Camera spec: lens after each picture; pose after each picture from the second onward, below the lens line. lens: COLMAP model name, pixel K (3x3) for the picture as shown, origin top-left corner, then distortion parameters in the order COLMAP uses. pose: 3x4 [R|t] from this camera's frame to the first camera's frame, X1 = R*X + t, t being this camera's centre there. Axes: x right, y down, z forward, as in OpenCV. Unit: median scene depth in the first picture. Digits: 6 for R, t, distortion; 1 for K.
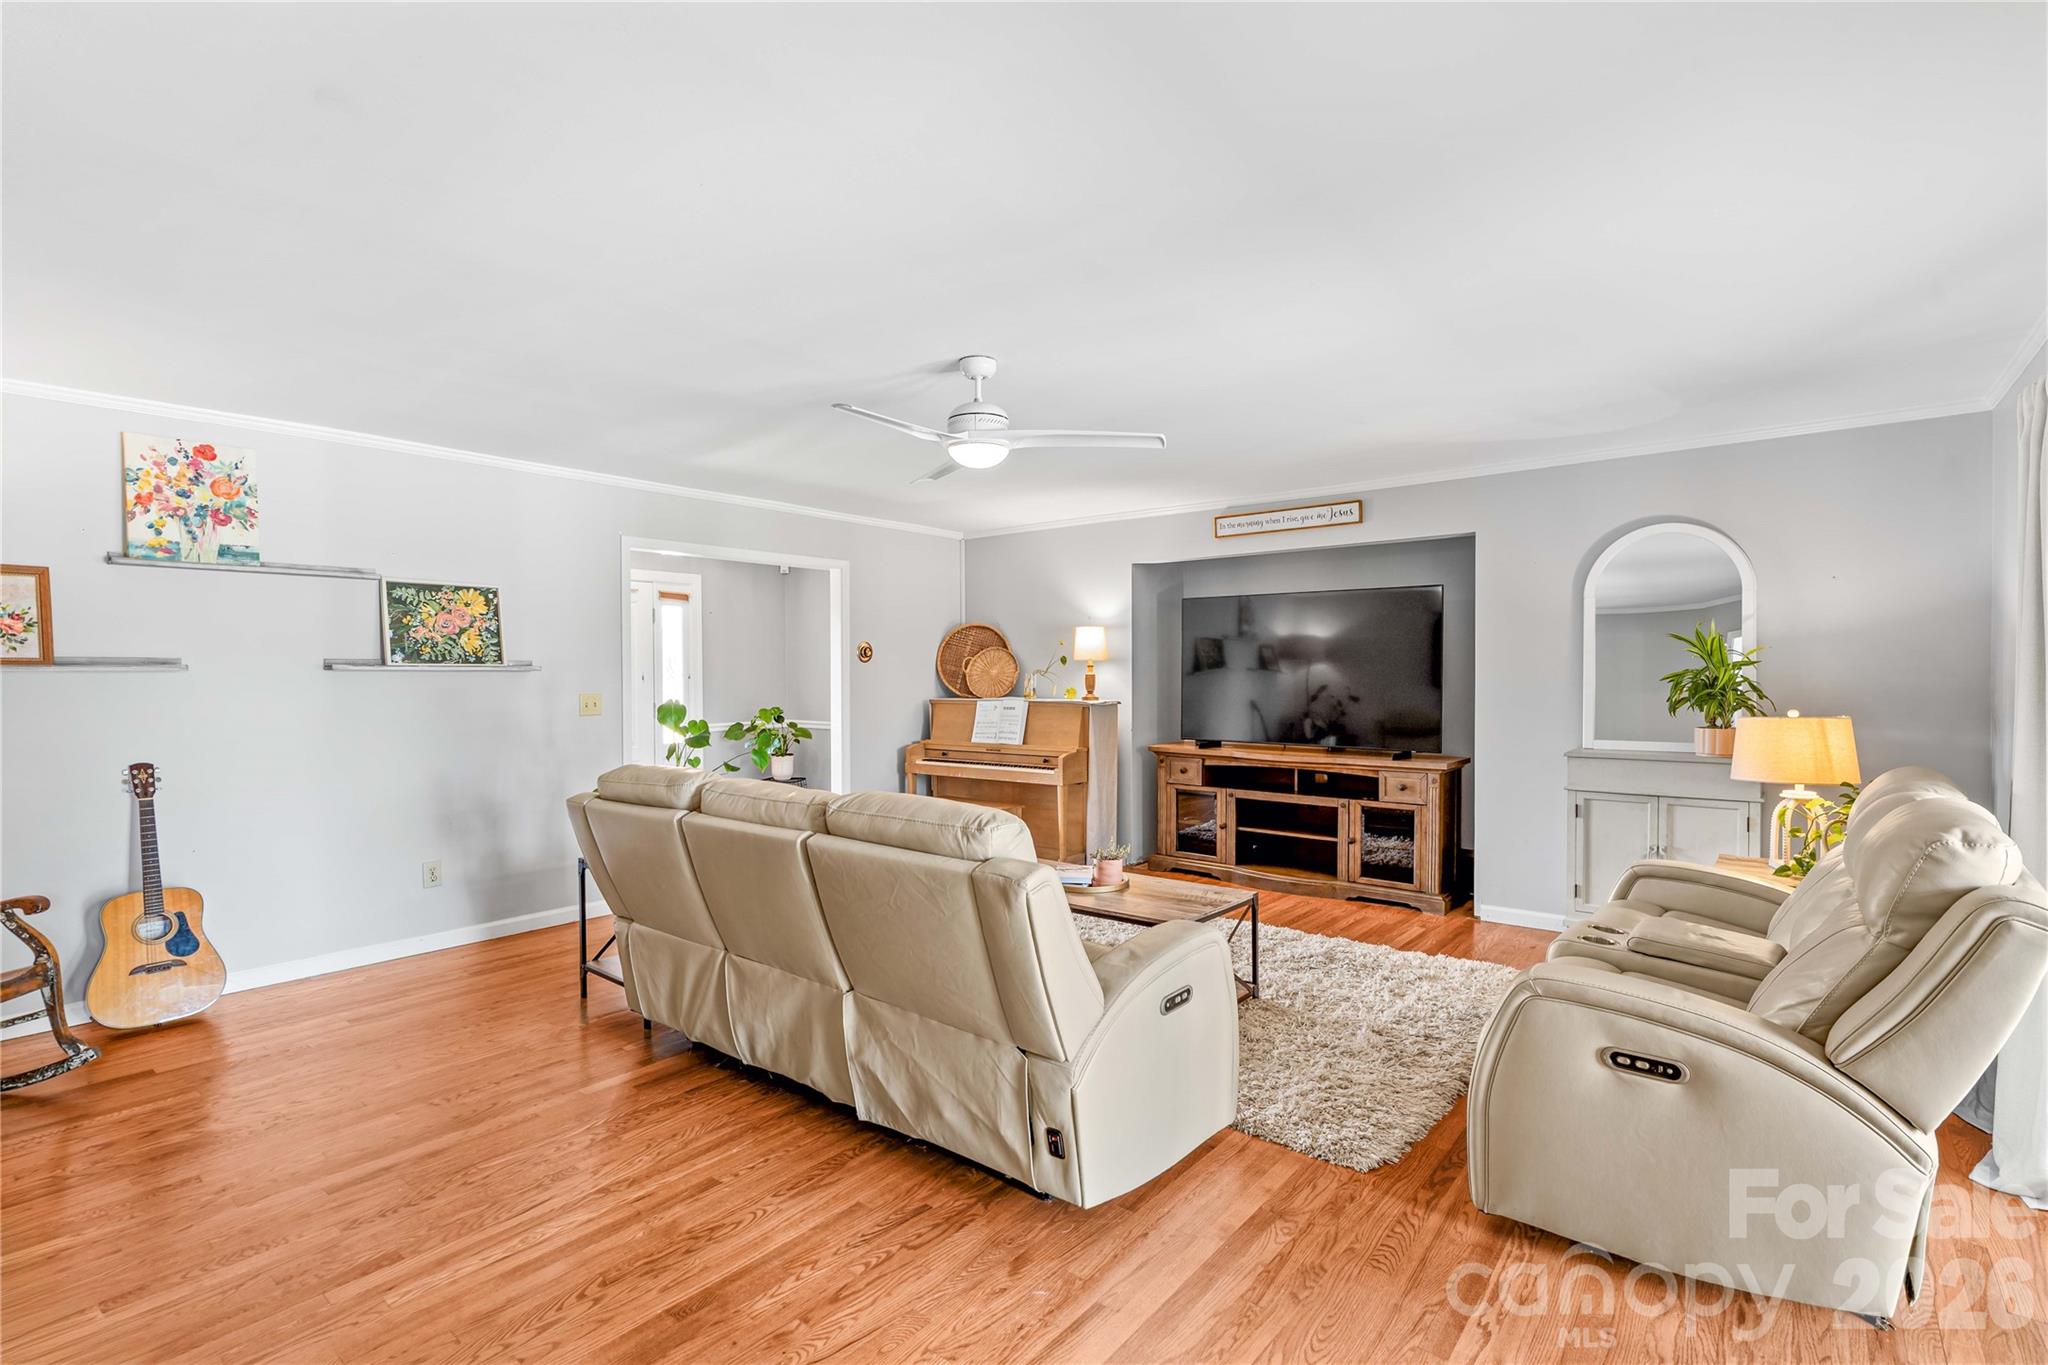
lens RADIAL K [[943.1, 0, 1024.0], [0, 943.1, 682.5], [0, 0, 1]] dist [0.001042, 0.000849]
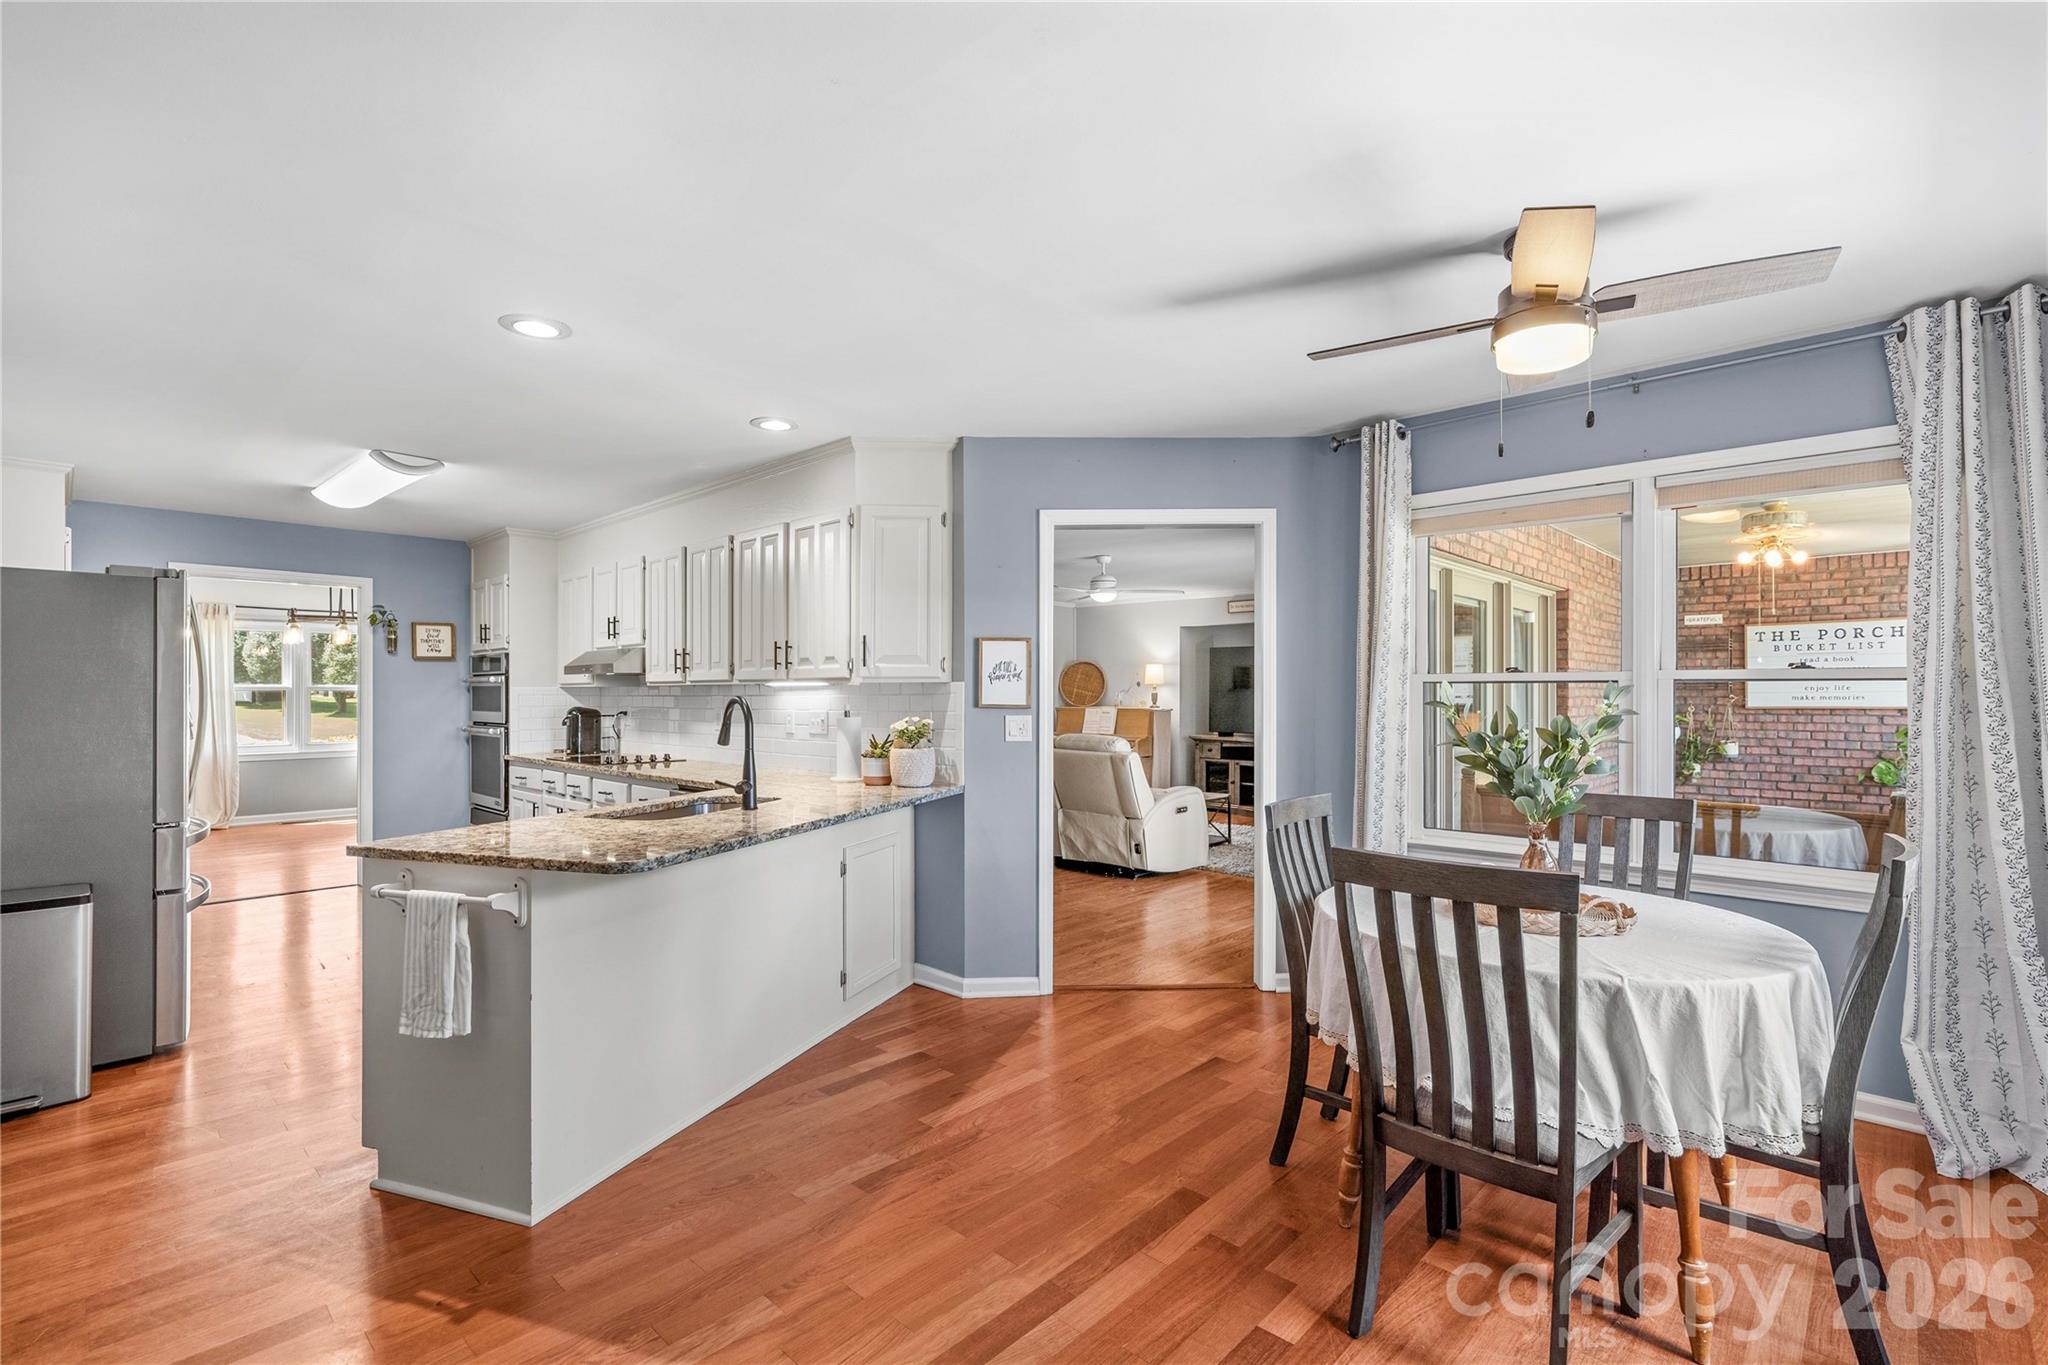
lens RADIAL K [[932.8, 0, 1019.2], [0, 932.8, 688.4], [0, 0, 1]] dist [0.000232, 0.000405]
pose [[0.996673, 0.002872, -0.081449, -0.041506], [-0.004084, 0.999883, -0.014718, 0.010884], [0.081397, 0.015002, 0.996569, -0.804732]]
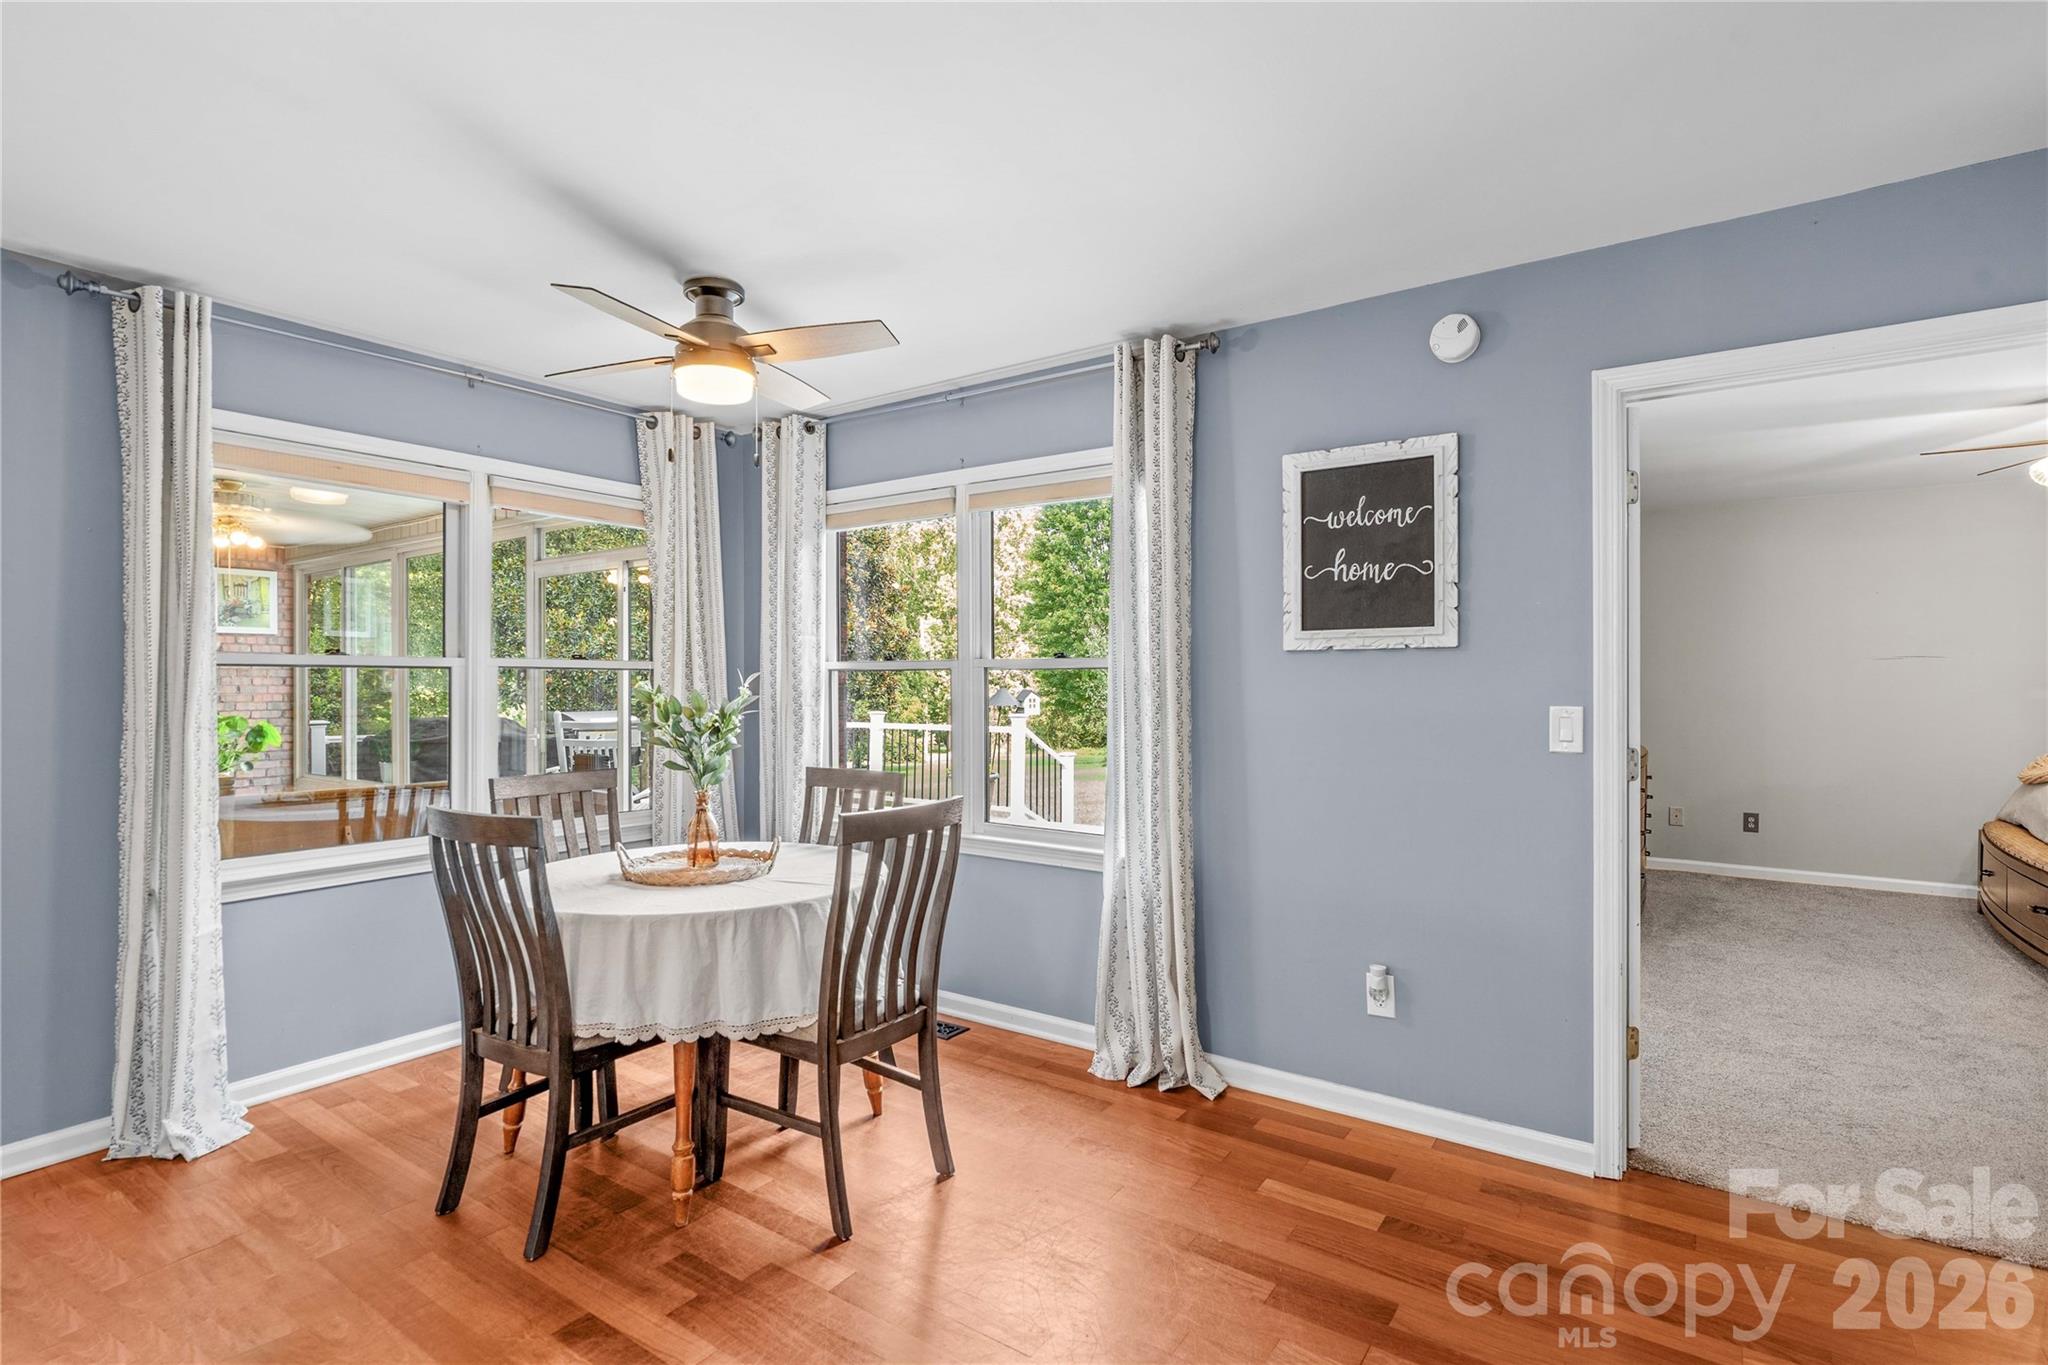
lens RADIAL K [[974.5, 0, 1016.5], [0, 974.5, 678.6], [0, 0, 1]] dist [-0.019240, 0.000088]
pose [[-0.069501, 0.006919, 0.997558, -0.370690], [0.010456, 0.999926, -0.006207, 0.011712], [-0.997527, 0.009999, -0.069568, -0.480553]]
